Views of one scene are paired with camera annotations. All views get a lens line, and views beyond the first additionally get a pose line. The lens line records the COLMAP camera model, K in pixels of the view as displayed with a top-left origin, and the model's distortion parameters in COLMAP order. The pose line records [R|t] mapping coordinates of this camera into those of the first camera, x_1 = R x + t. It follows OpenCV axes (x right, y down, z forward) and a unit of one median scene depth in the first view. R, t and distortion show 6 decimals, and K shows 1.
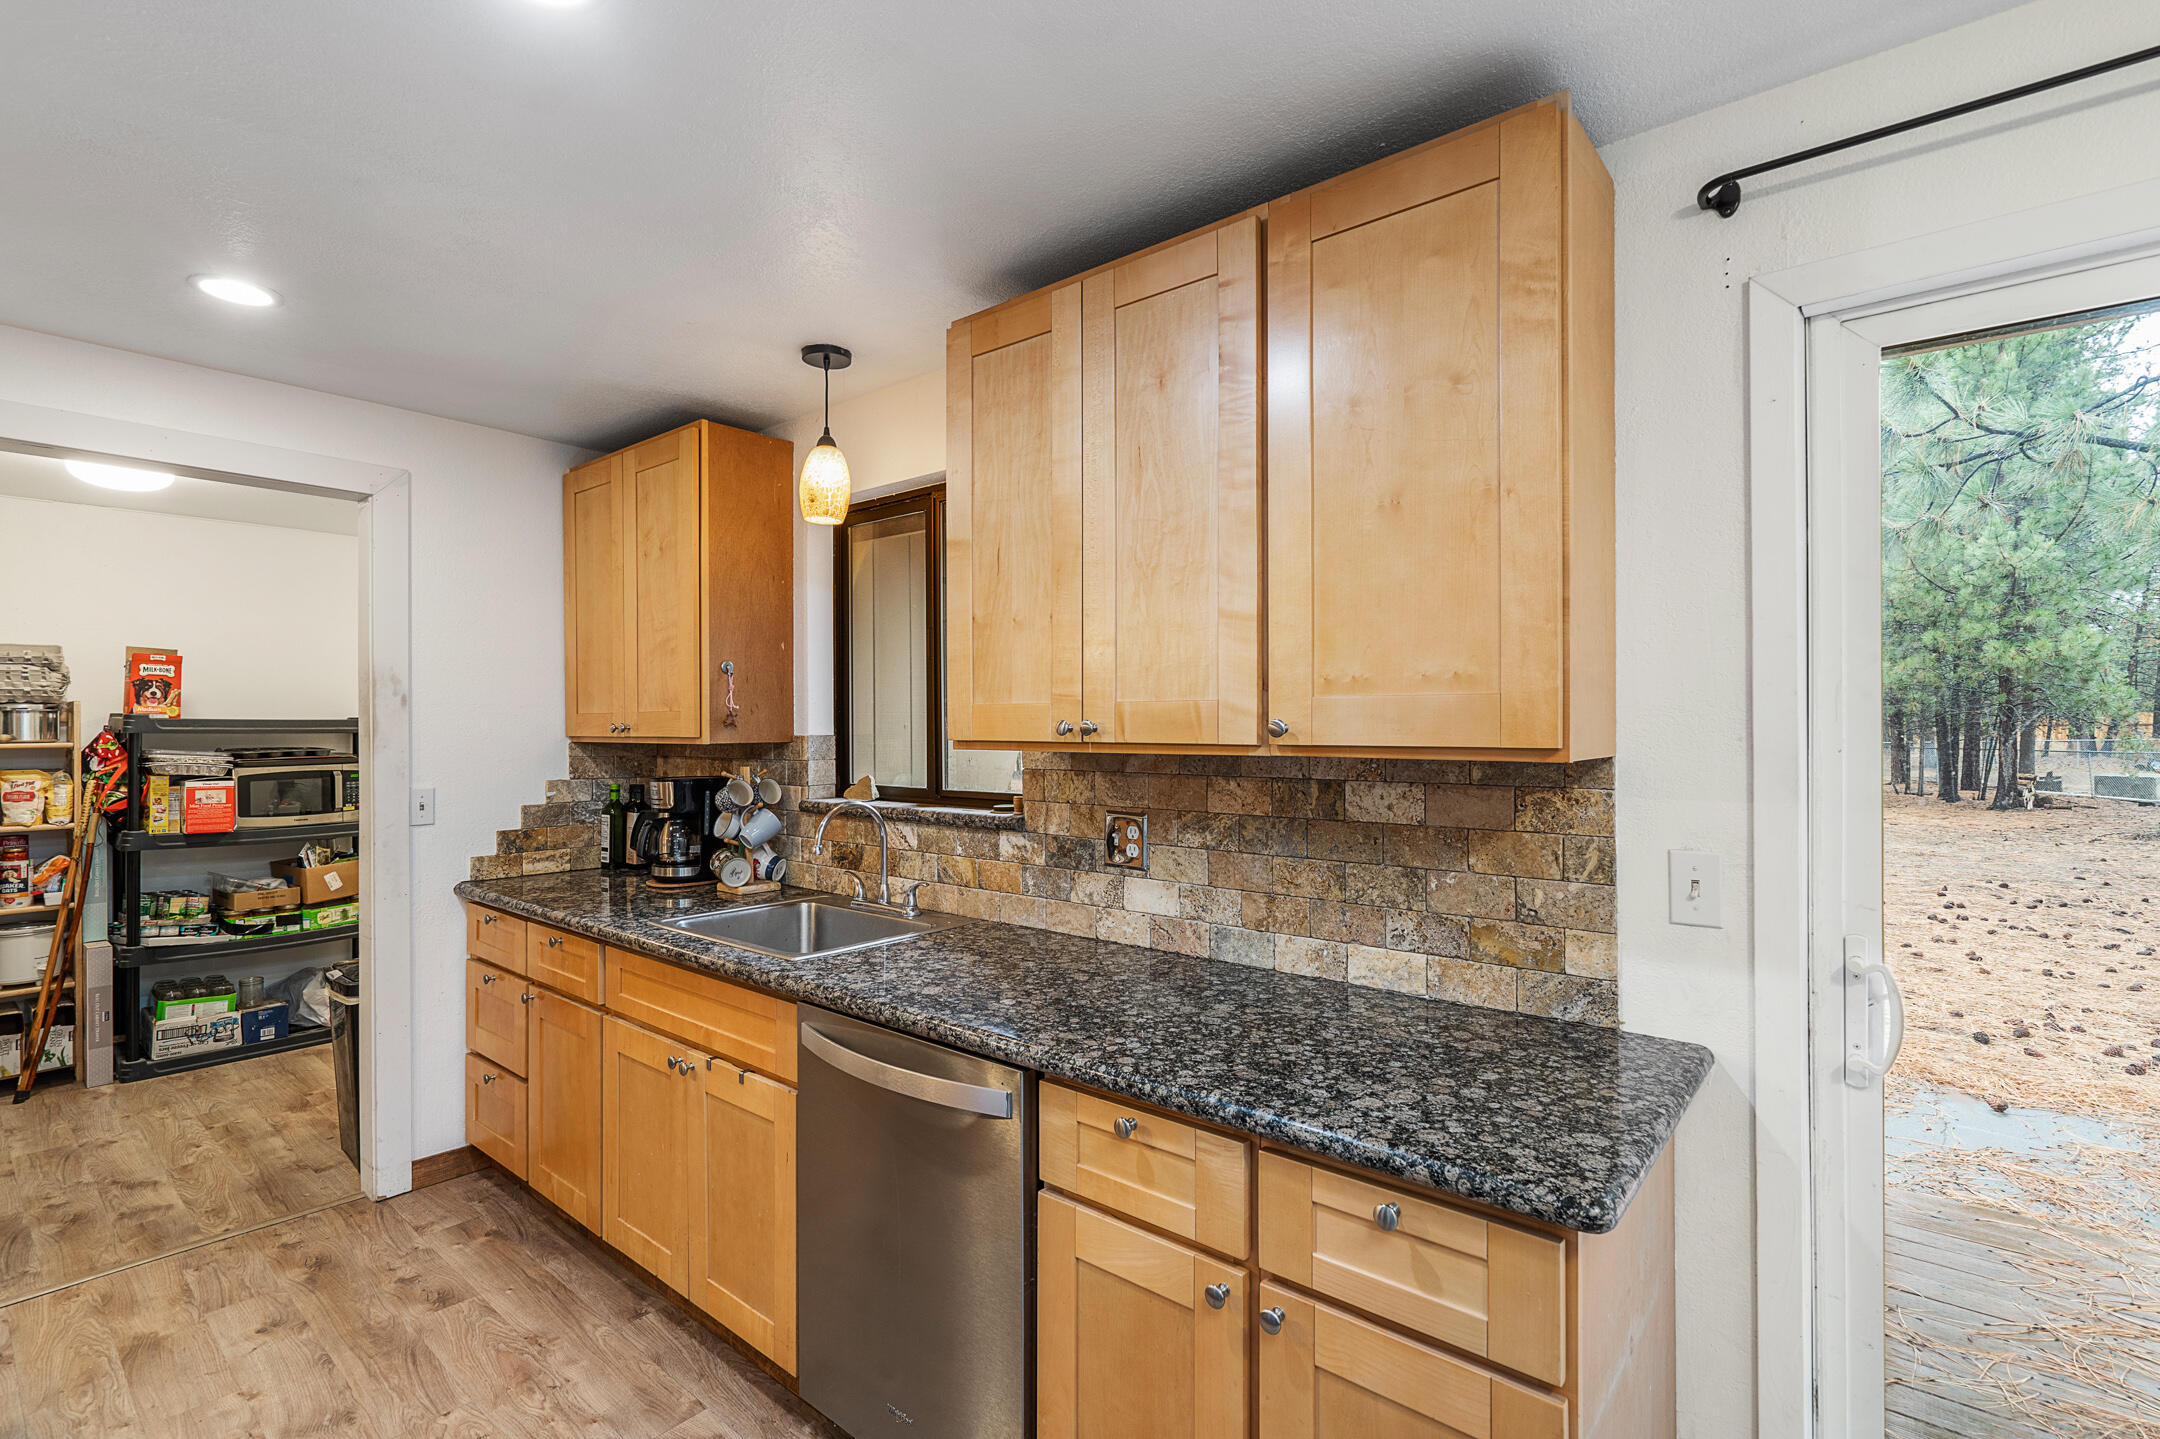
lens RADIAL K [[1000.4, 0, 1081.7], [0, 1000.4, 721.7], [0, 0, 1]] dist [-0.002318, -0.000001]
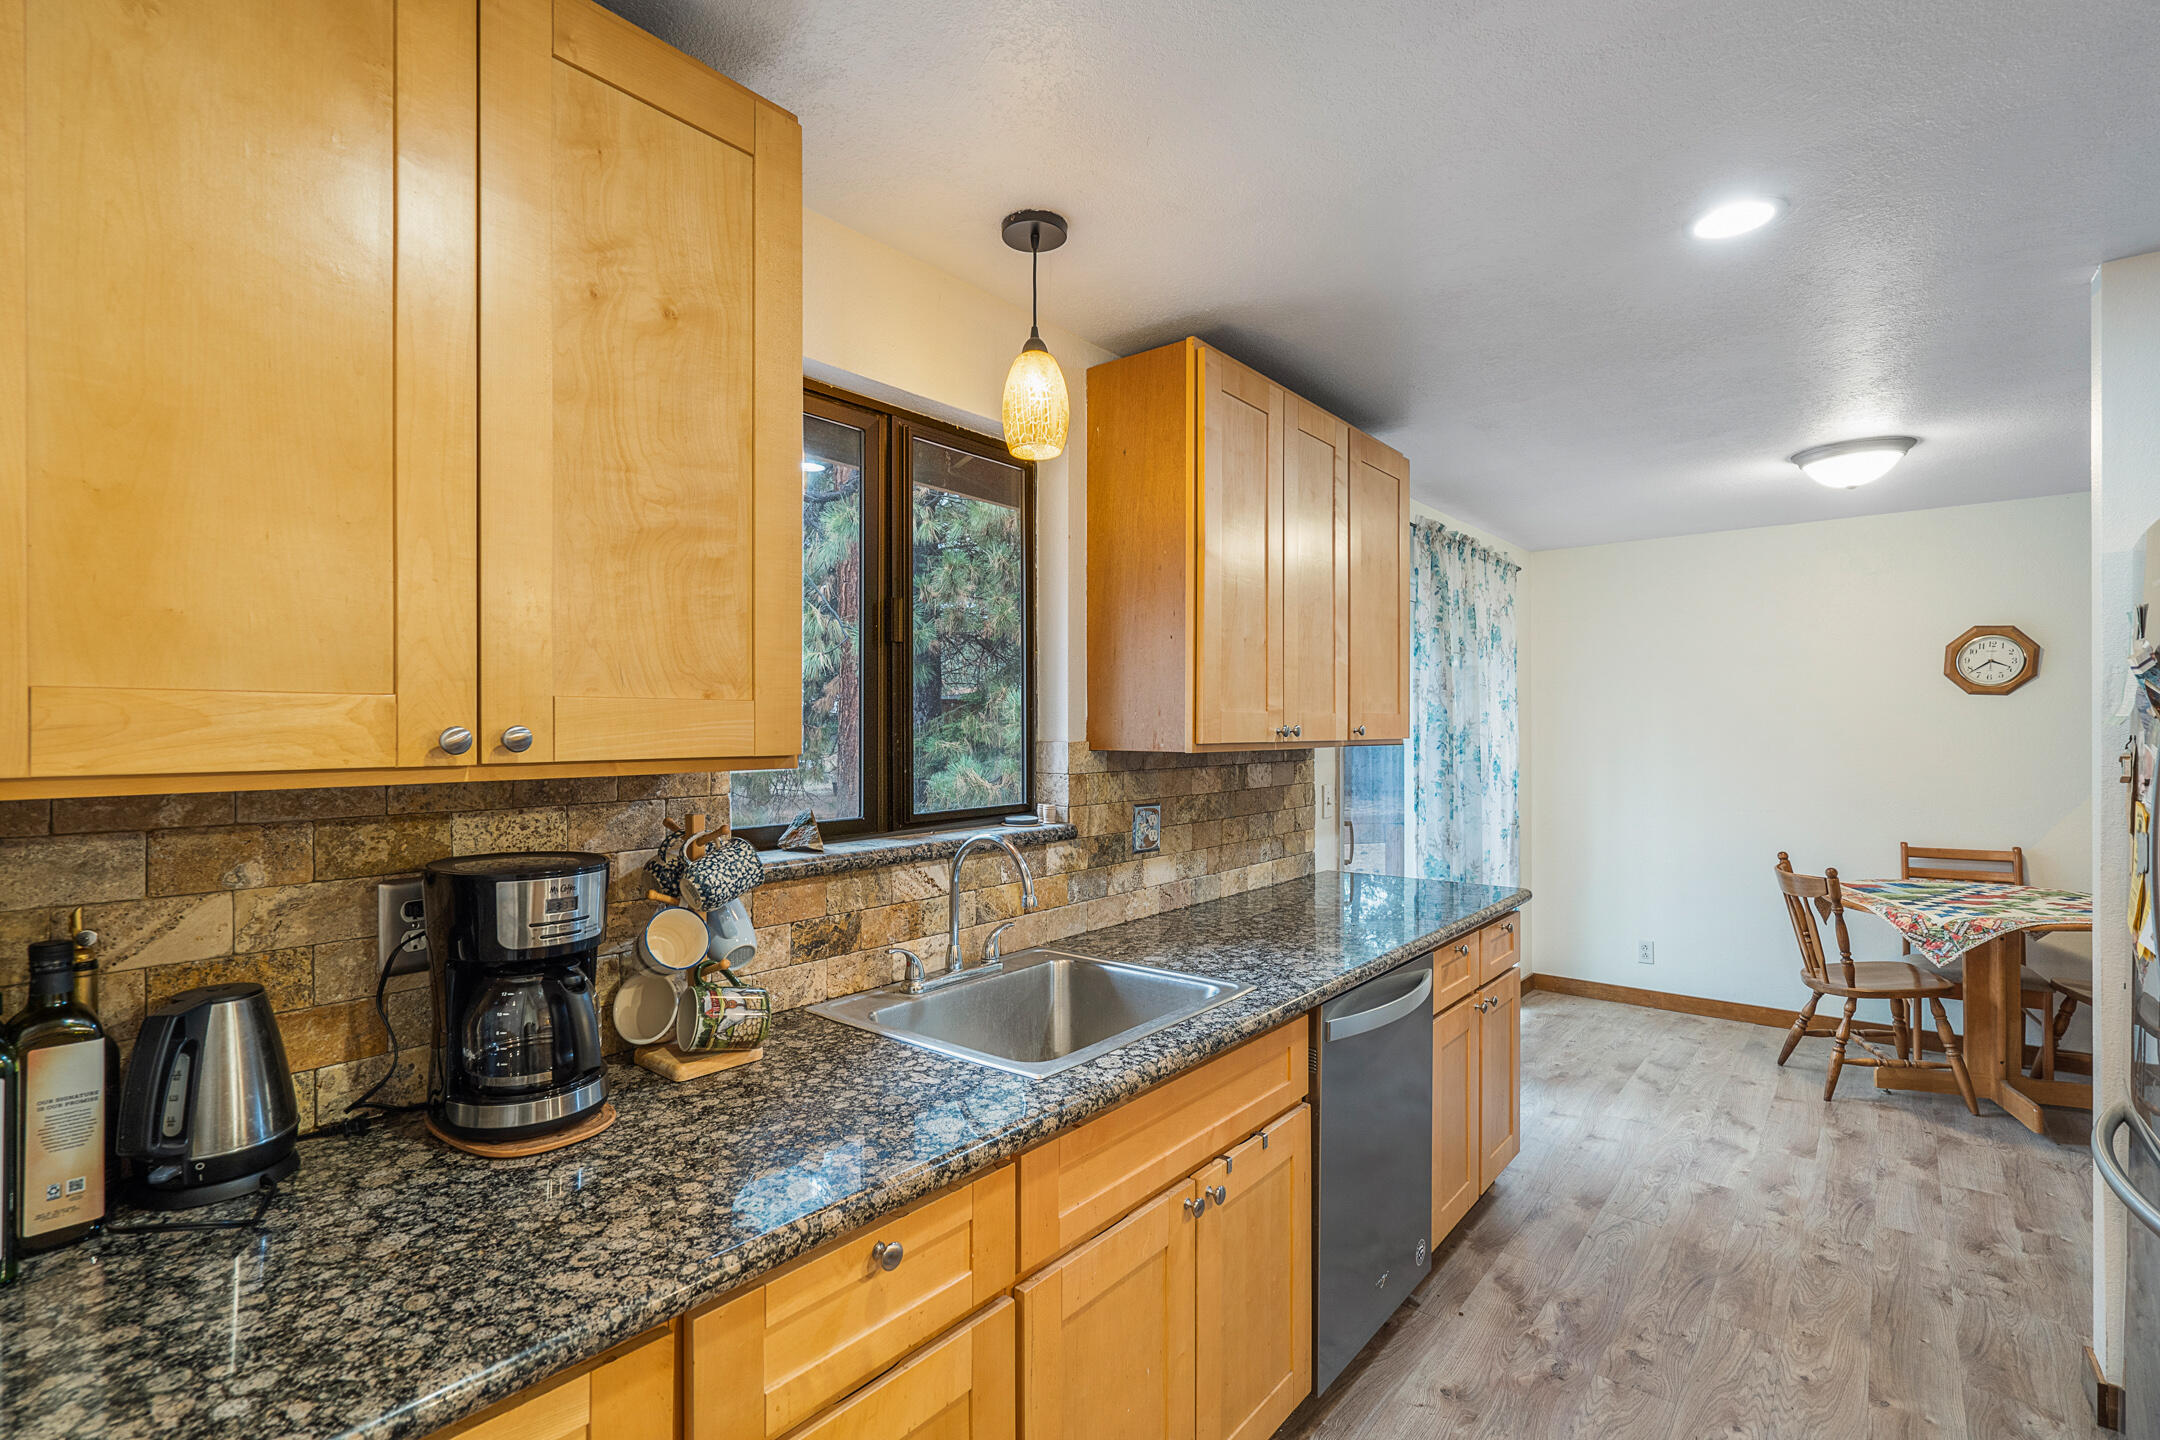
lens RADIAL K [[1000.4, 0, 1068.8], [0, 1000.4, 733.6], [0, 0, 1]] dist [-0.002318, -0.000001]
pose [[-0.007493, -0.008504, 0.999936, -0.967795], [-0.006319, 0.999944, 0.008456, -0.000305], [-0.999952, -0.006255, -0.007547, 0.953611]]
